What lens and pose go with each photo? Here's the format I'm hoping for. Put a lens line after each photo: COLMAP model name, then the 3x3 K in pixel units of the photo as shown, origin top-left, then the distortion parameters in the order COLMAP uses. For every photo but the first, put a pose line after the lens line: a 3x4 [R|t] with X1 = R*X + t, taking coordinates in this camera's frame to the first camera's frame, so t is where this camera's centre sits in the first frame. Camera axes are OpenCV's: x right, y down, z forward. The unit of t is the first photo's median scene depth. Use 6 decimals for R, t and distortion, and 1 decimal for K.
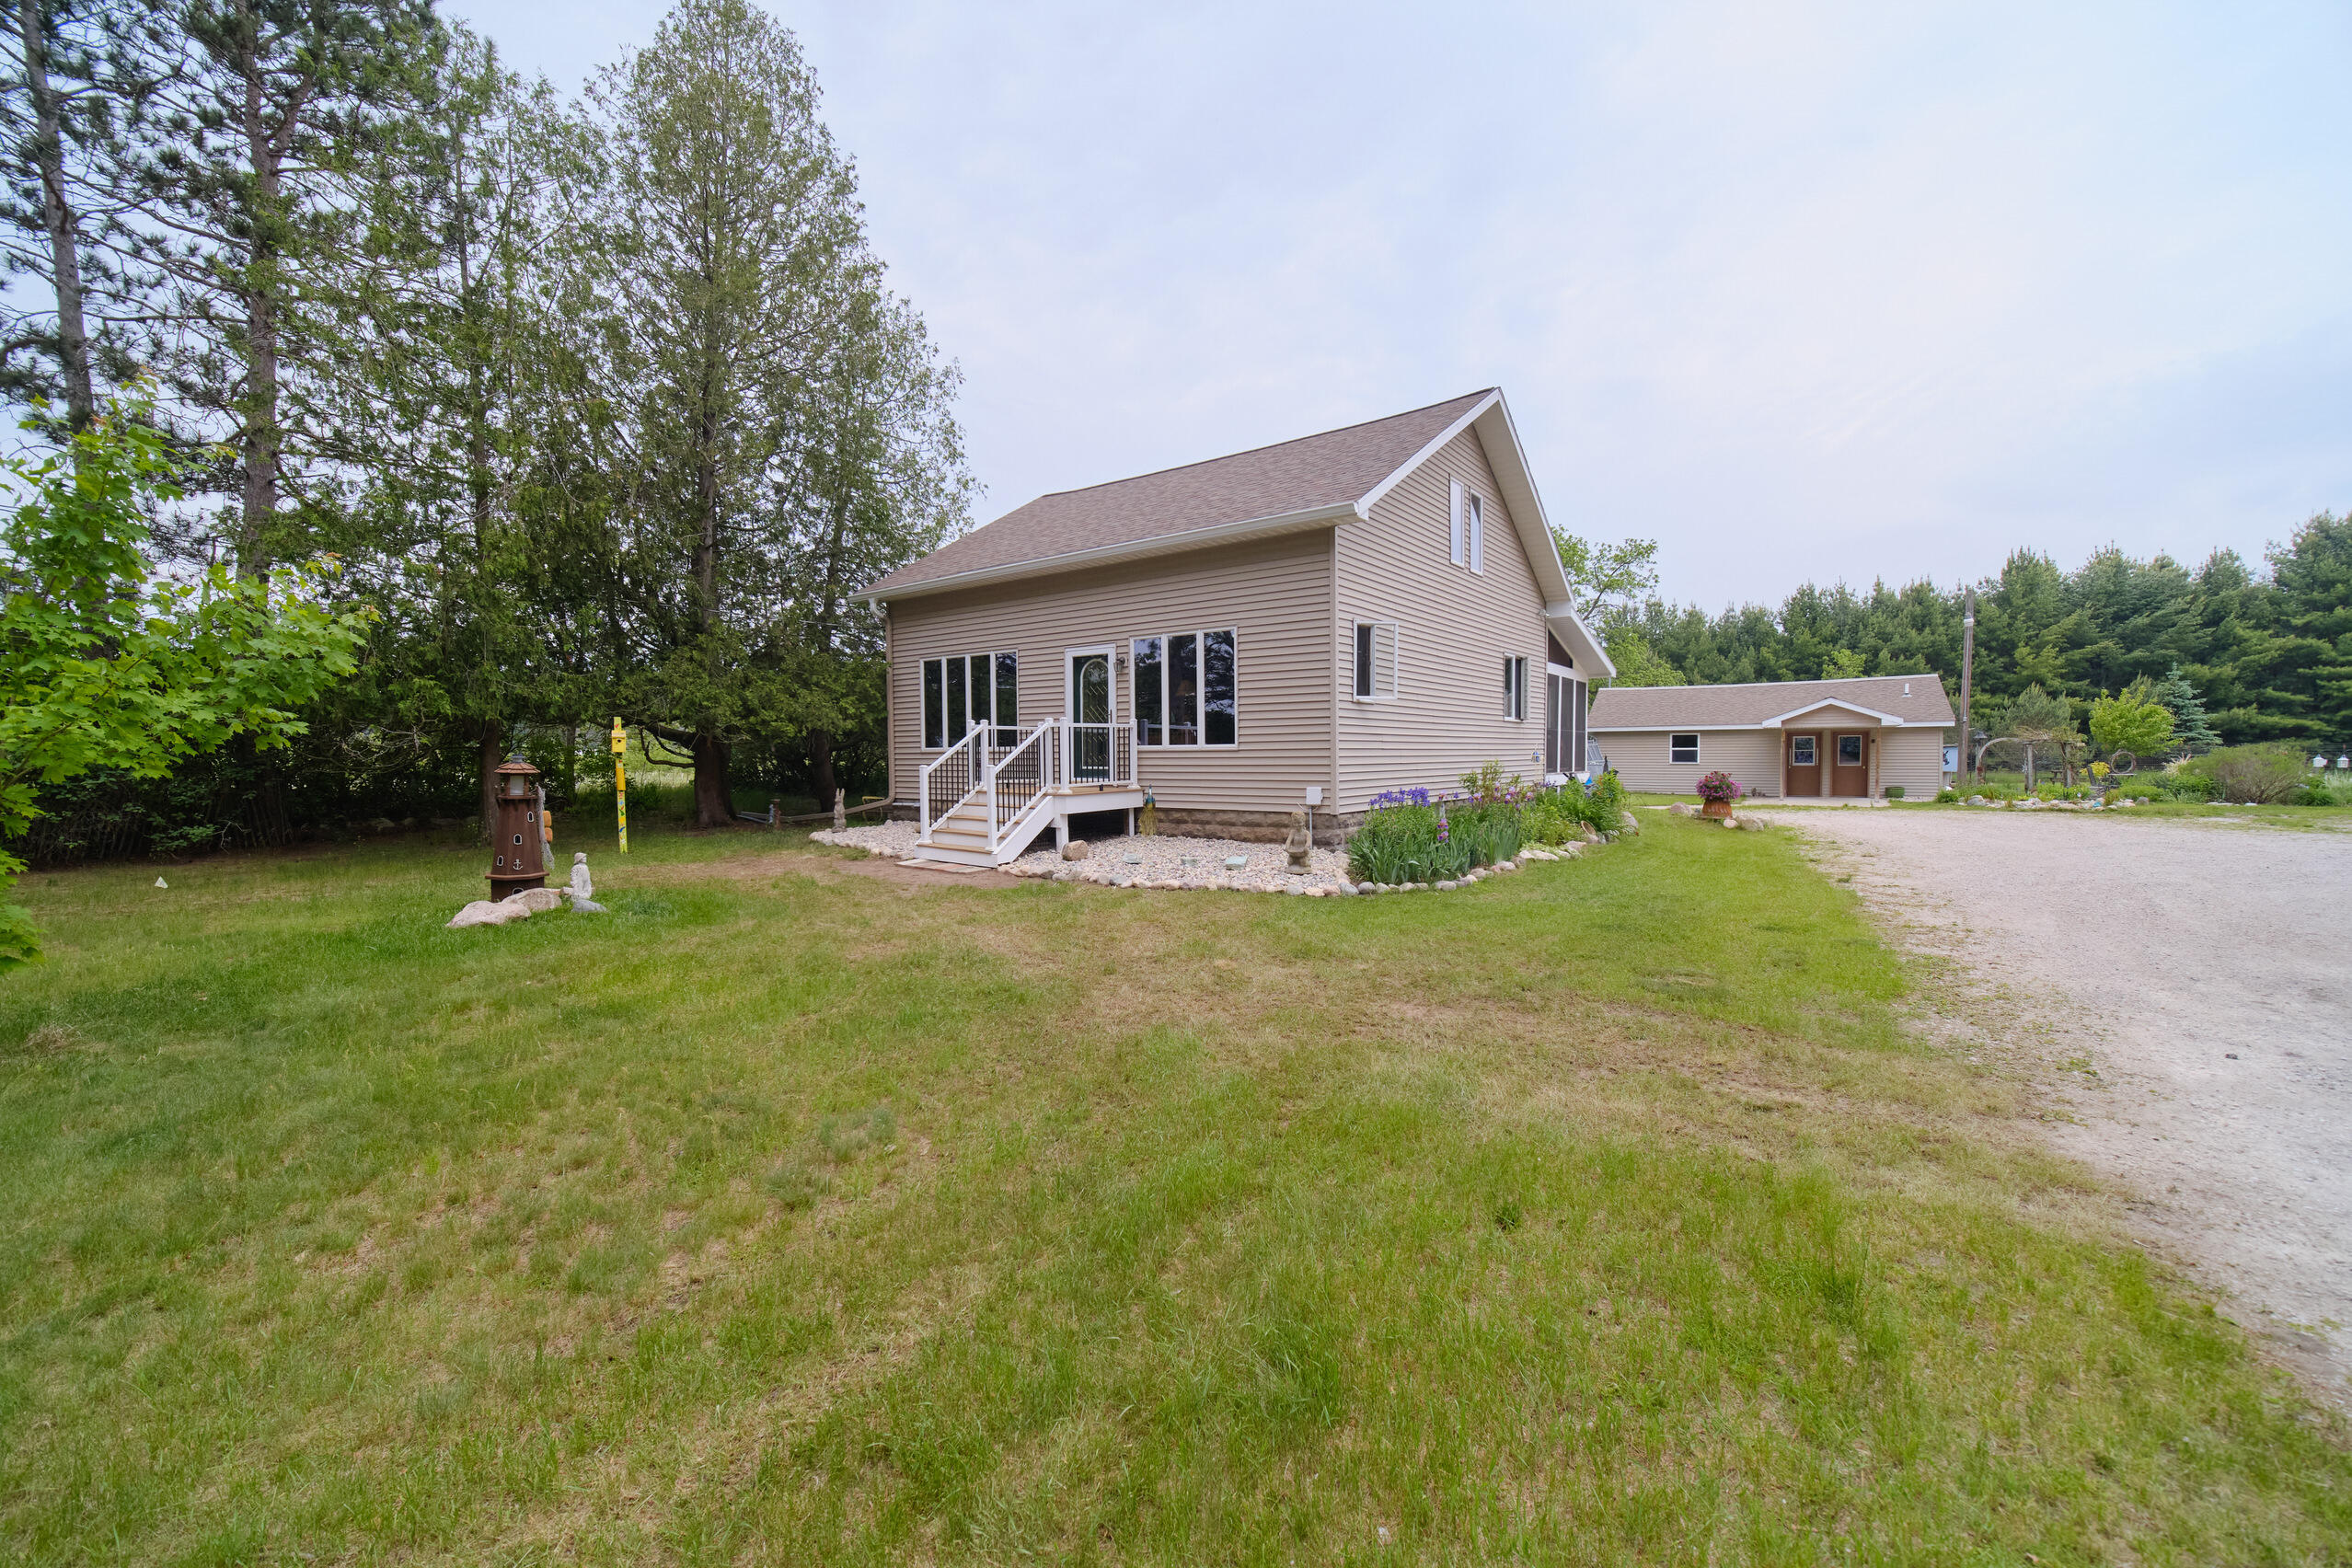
lens RADIAL K [[956.4, 0, 1184.7], [0, 956.4, 737.2], [0, 0, 1]] dist [0.000595, 0.000117]
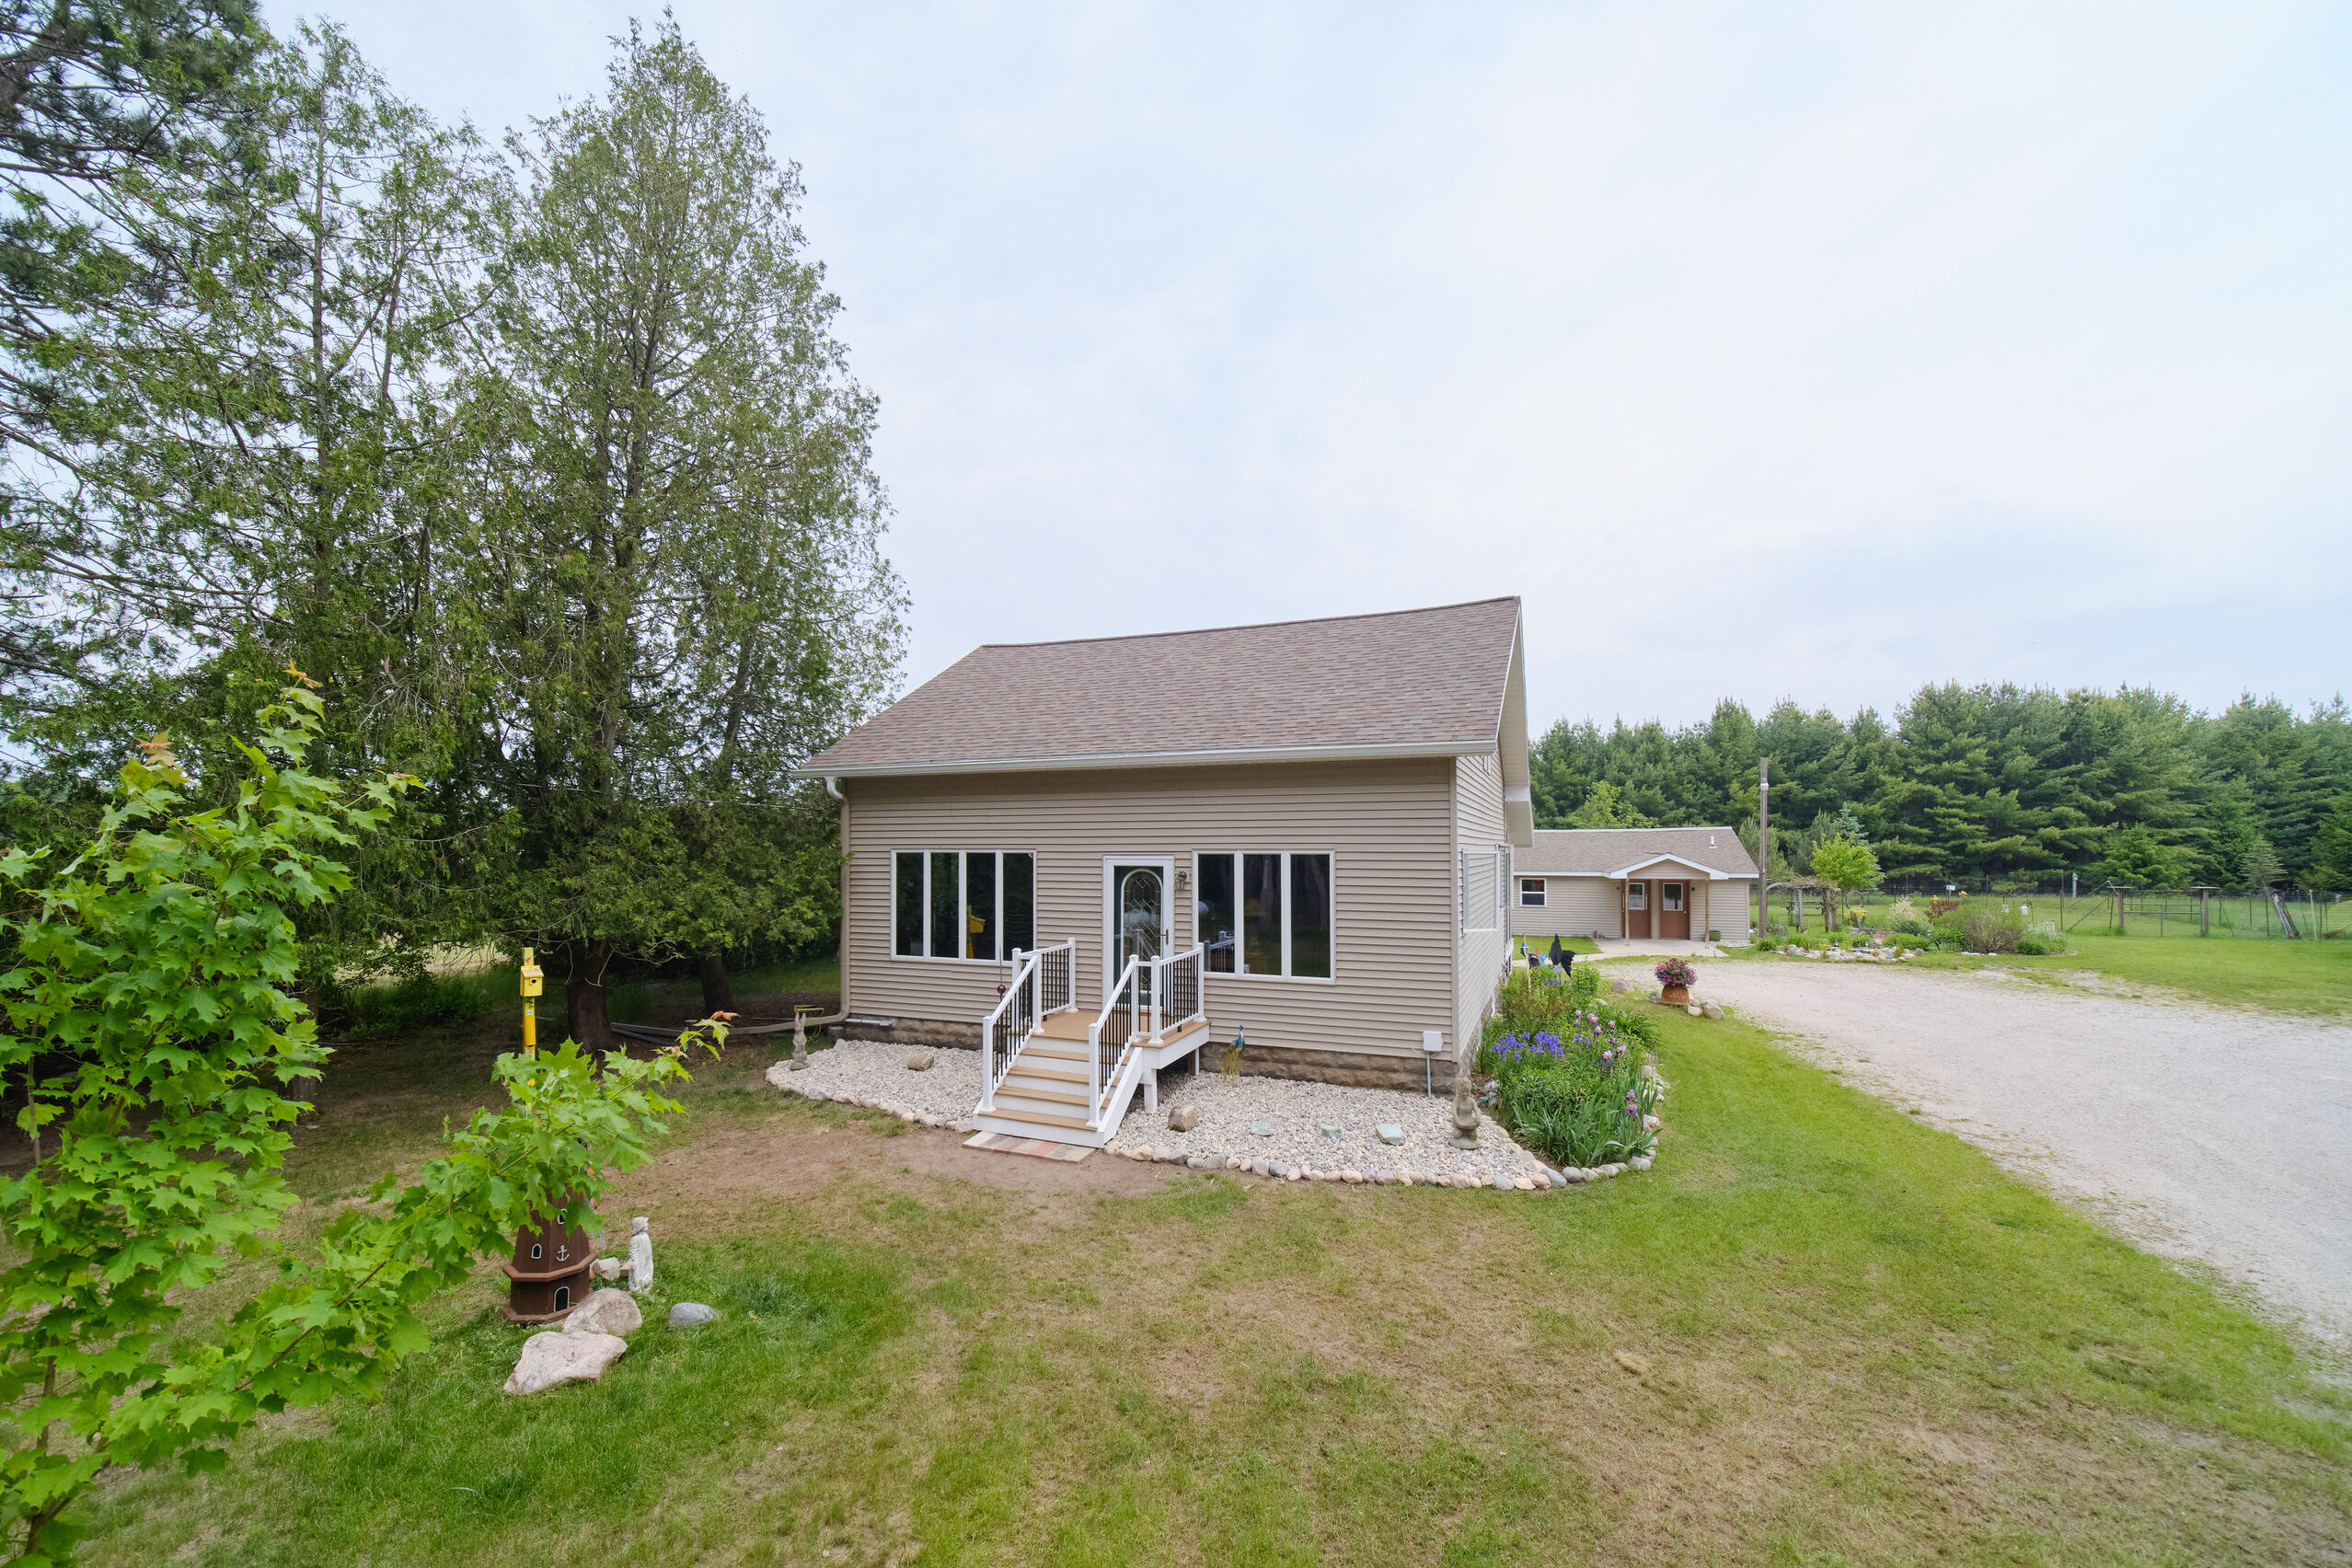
lens RADIAL K [[963.0, 0, 1176.0], [0, 963.0, 784.0], [0, 0, 1]] dist [0.000291, -0.000131]
pose [[0.966086, 0.018685, 0.257543, -0.251467], [-0.007601, 0.999004, -0.043966, -0.103892], [-0.258108, 0.040517, 0.965266, 0.102508]]
